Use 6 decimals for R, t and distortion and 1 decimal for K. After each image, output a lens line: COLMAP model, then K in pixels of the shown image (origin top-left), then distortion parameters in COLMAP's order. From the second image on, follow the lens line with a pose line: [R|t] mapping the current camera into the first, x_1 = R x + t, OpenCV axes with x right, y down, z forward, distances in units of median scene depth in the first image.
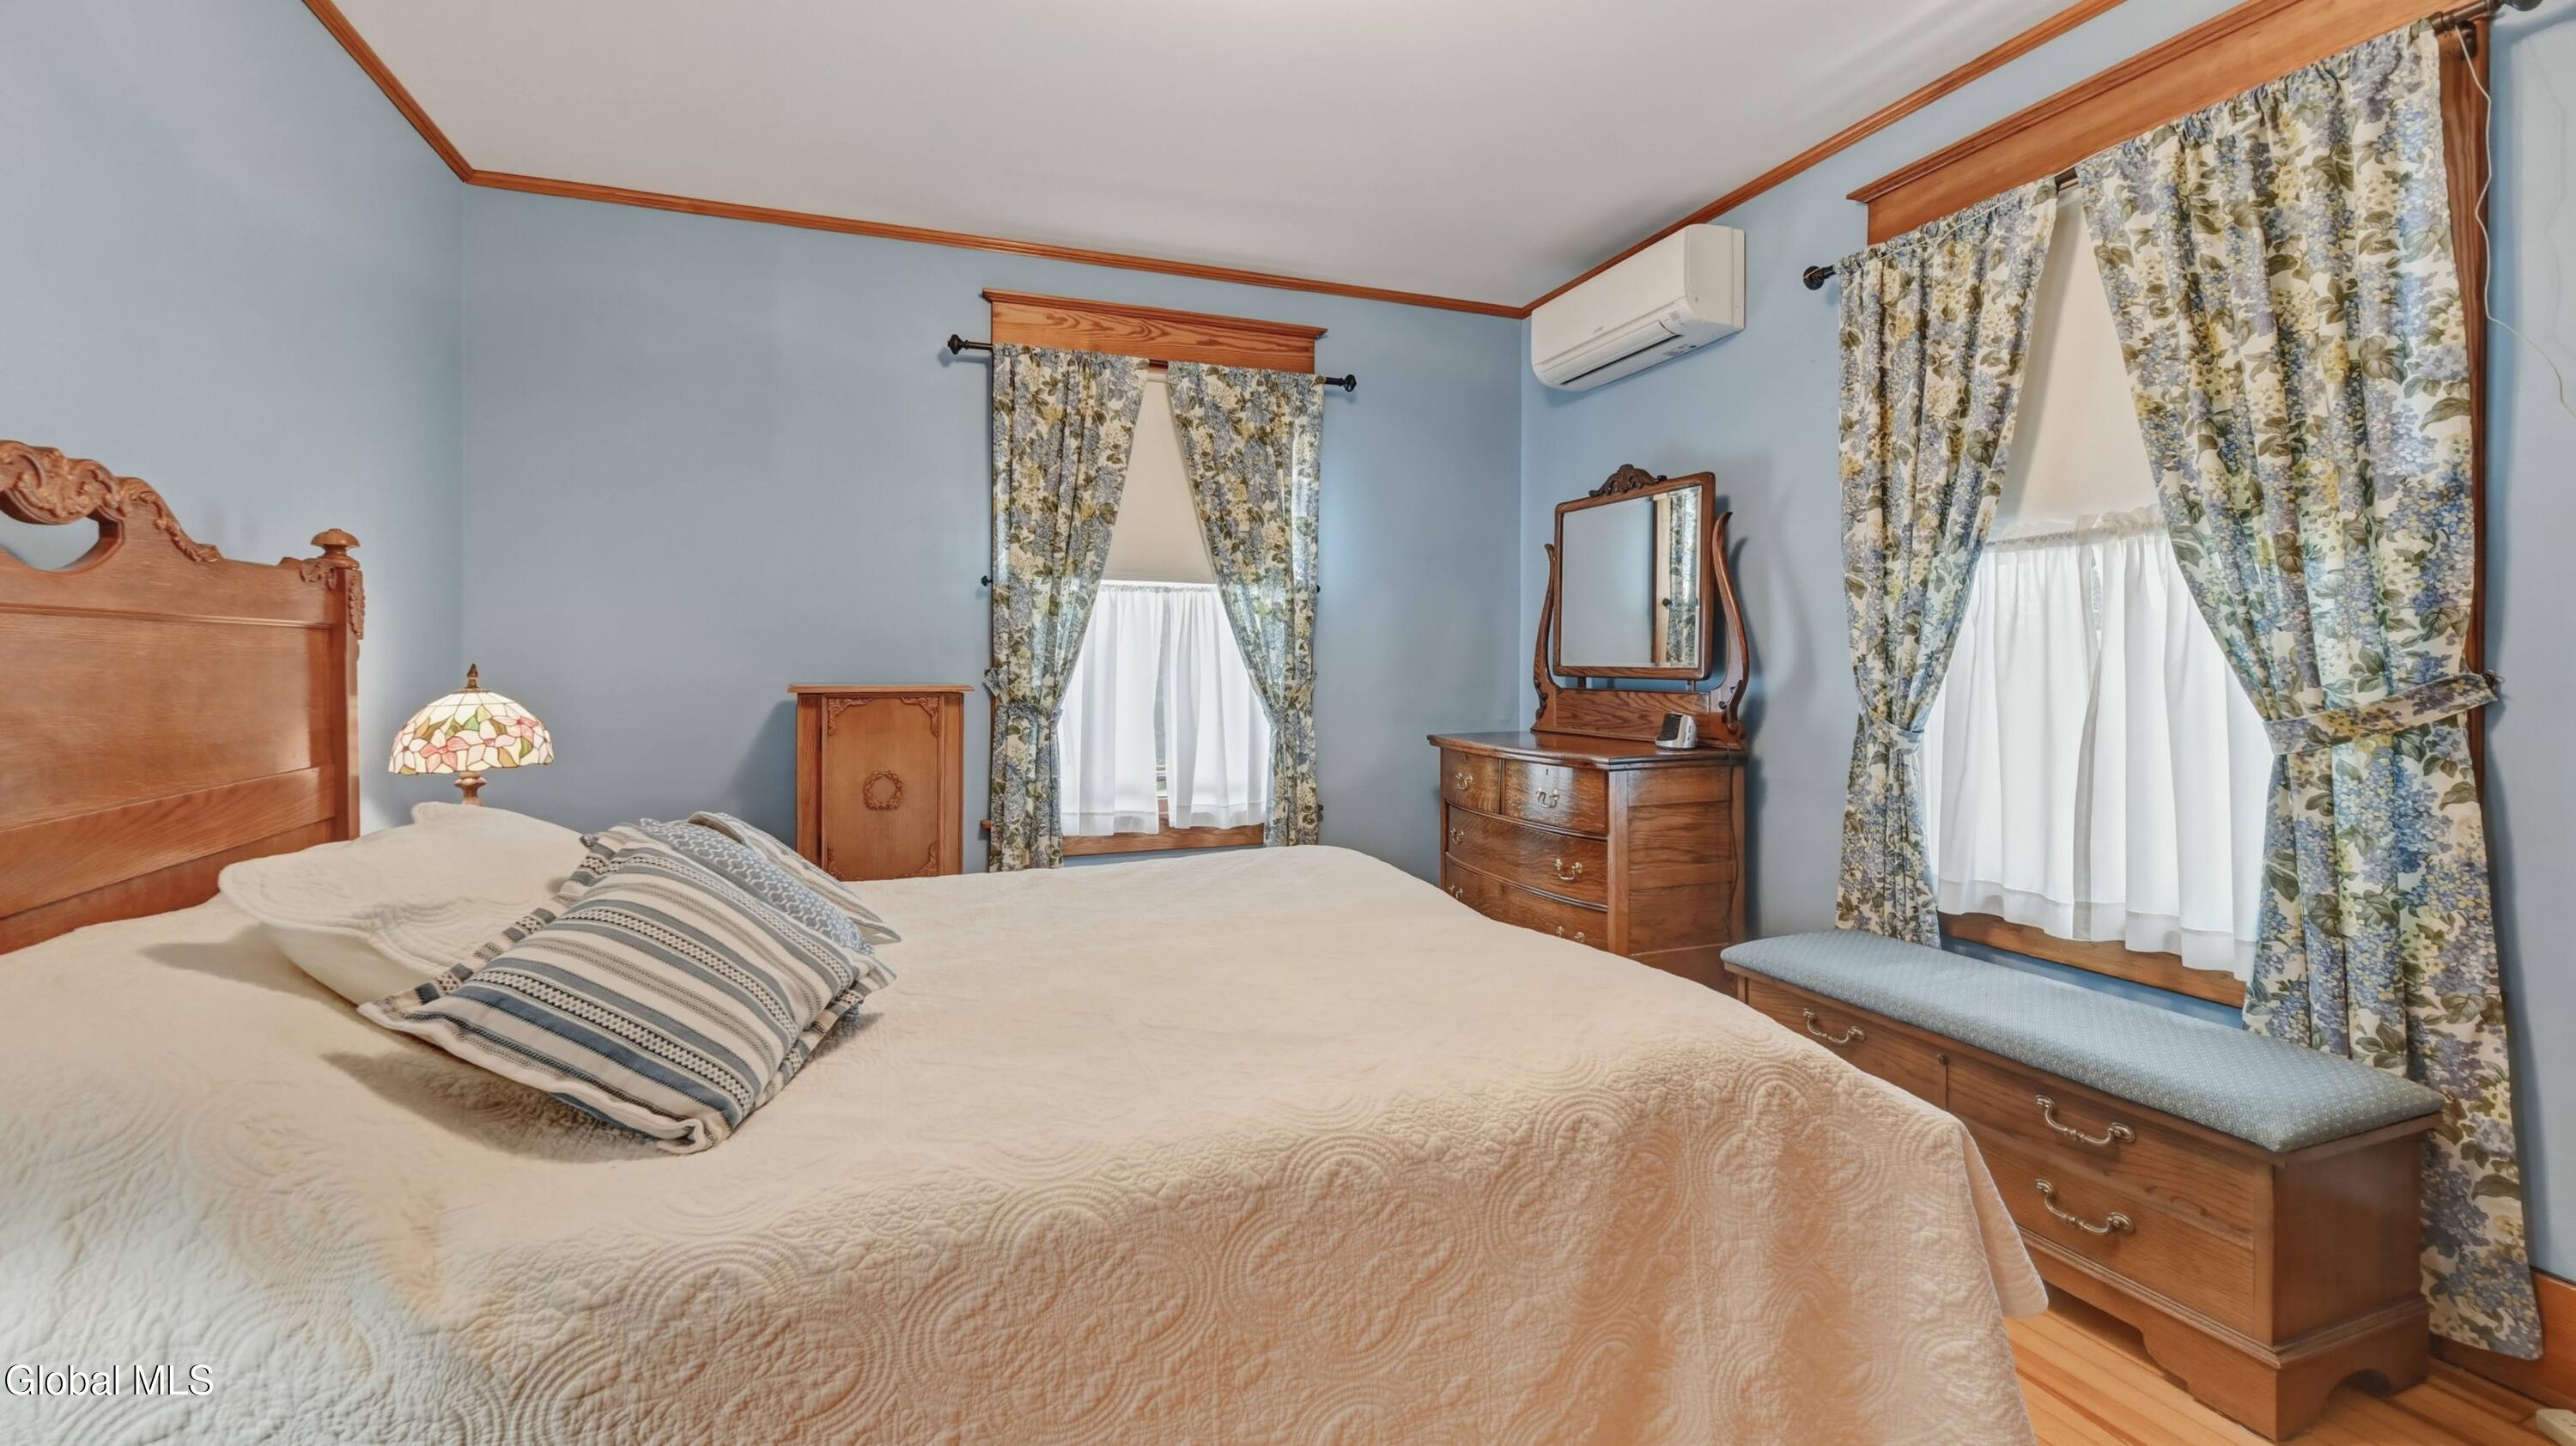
lens RADIAL K [[1069.9, 0, 1286.9], [0, 1069.9, 669.8], [0, 0, 1]] dist [-0.002935, -0.000326]
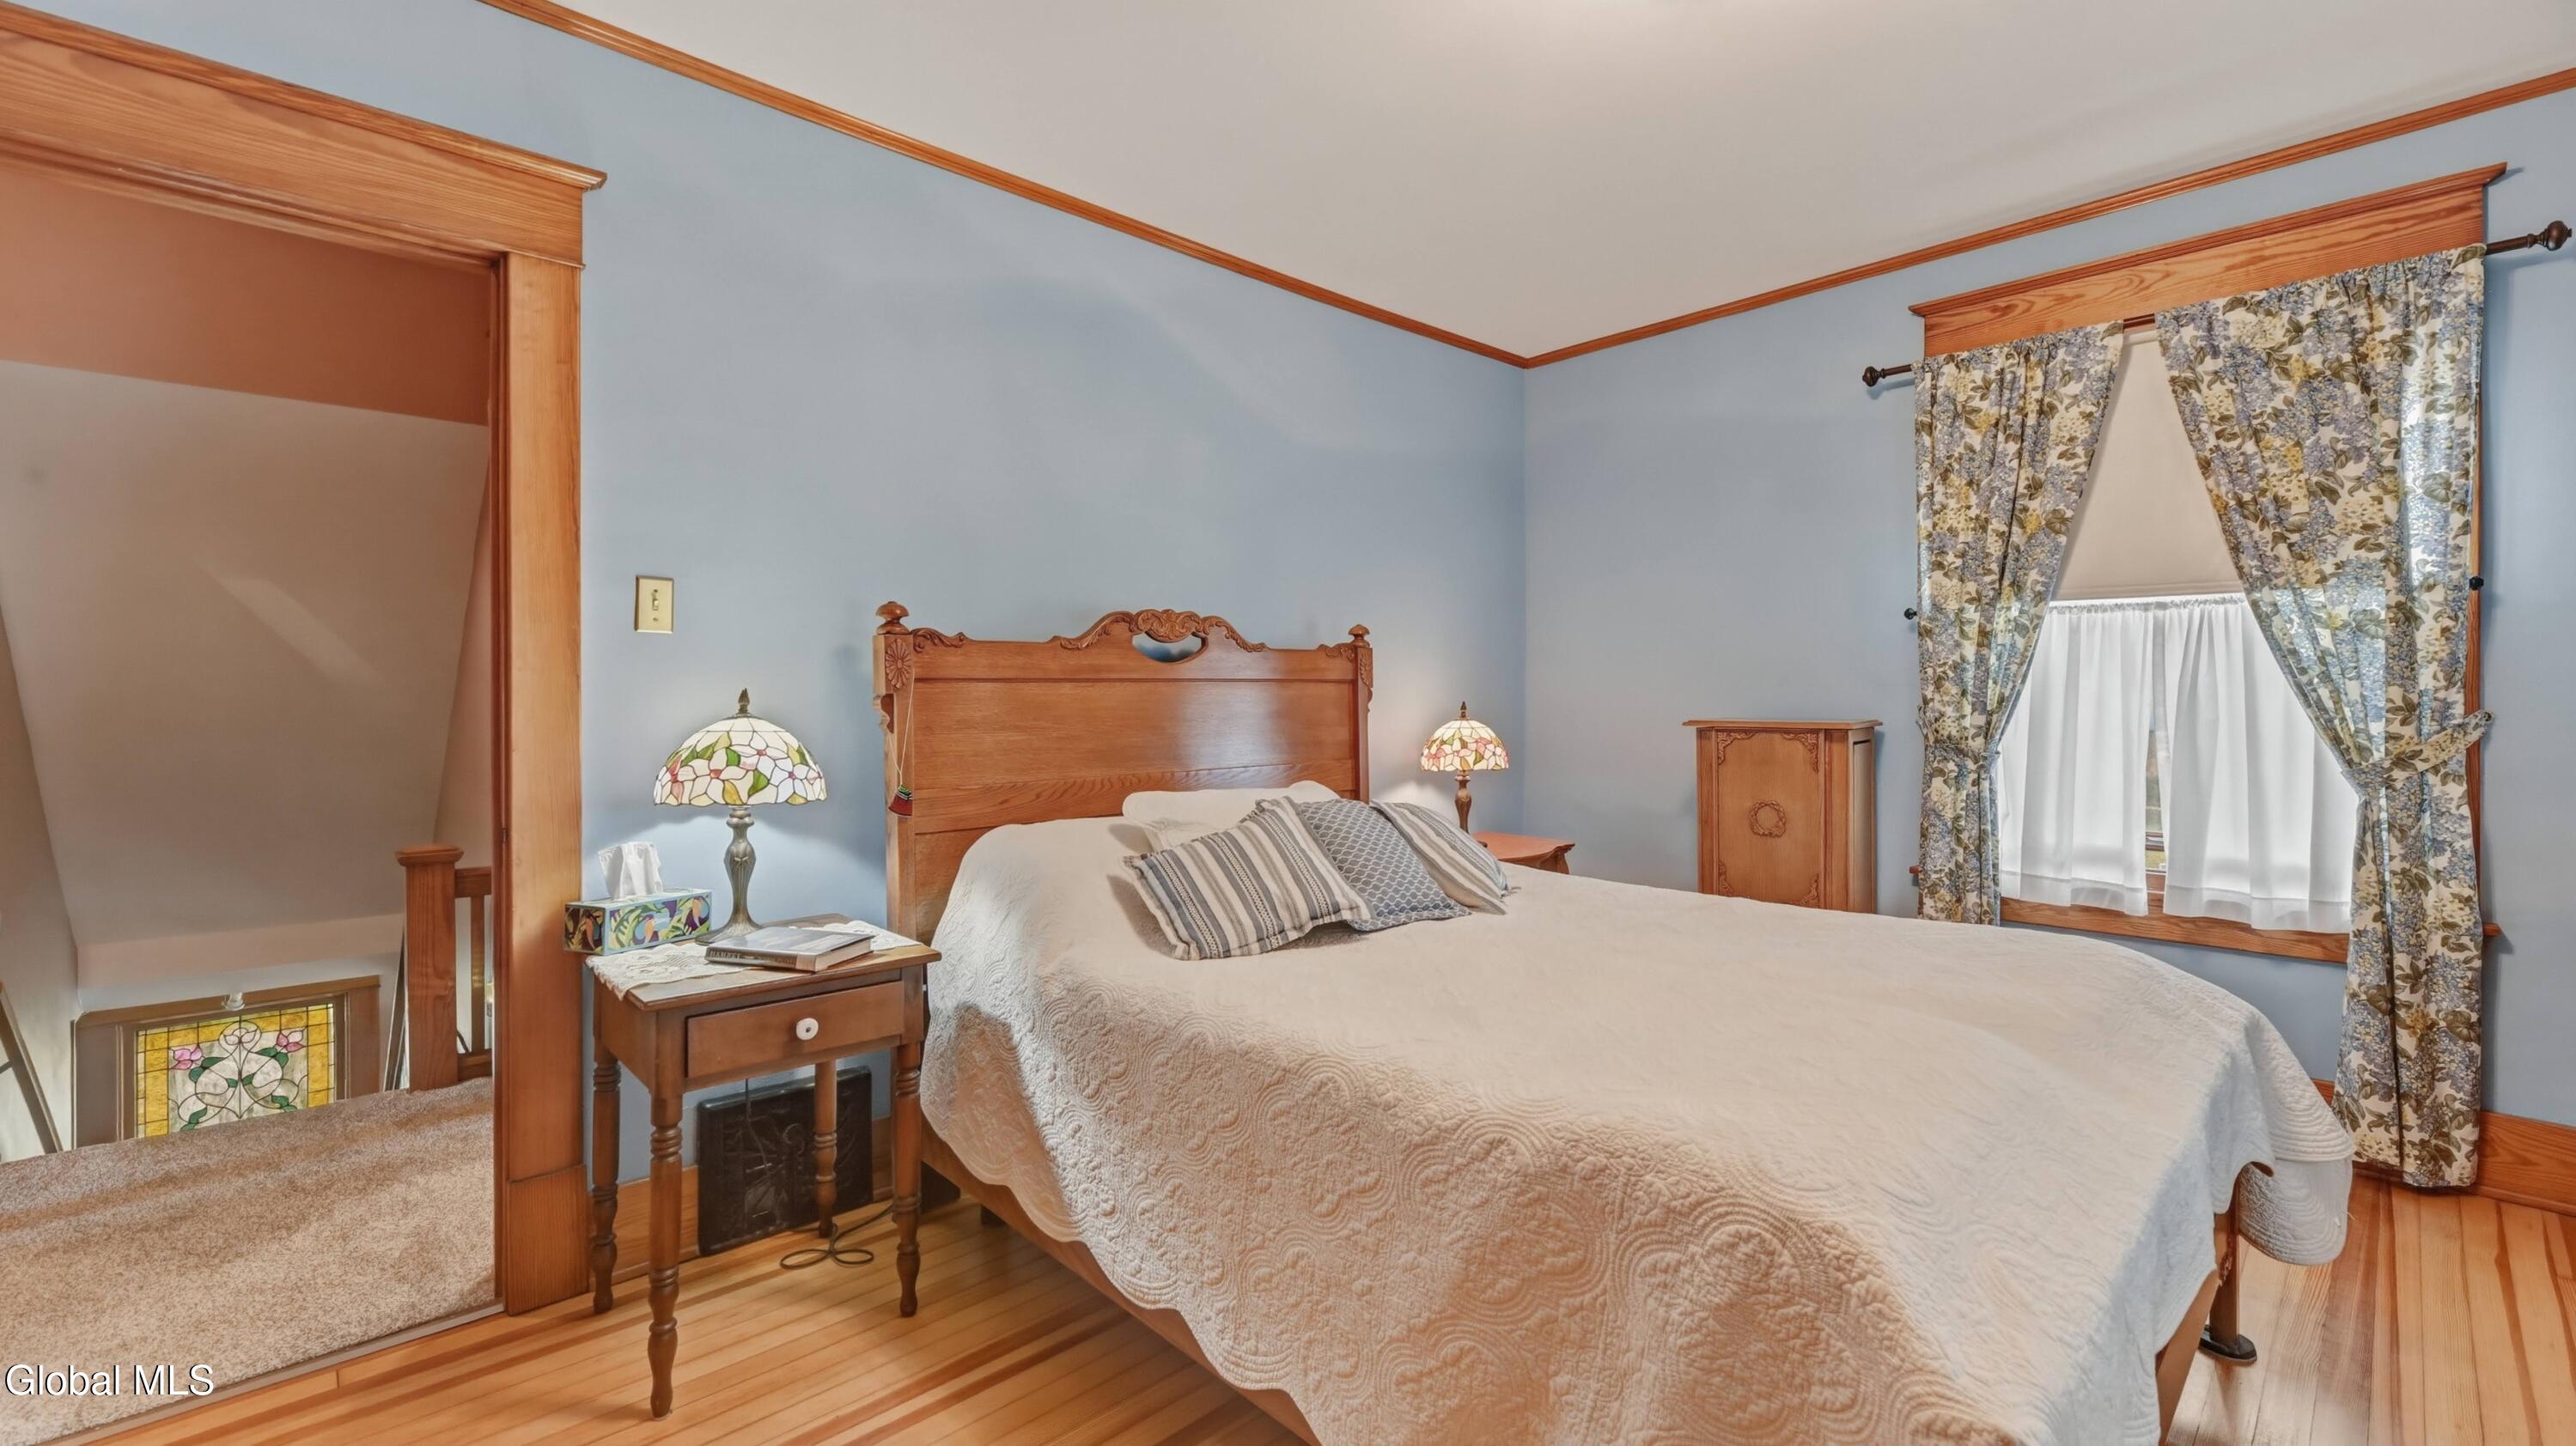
lens RADIAL K [[1060.6, 0, 1298.9], [0, 1060.6, 707.6], [0, 0, 1]] dist [-0.001557, -0.000560]
pose [[0.392802, 0.007739, -0.919591, 0.364422], [-0.002350, 0.999970, 0.007411, -0.005256], [0.919620, -0.000750, 0.392808, 0.126009]]
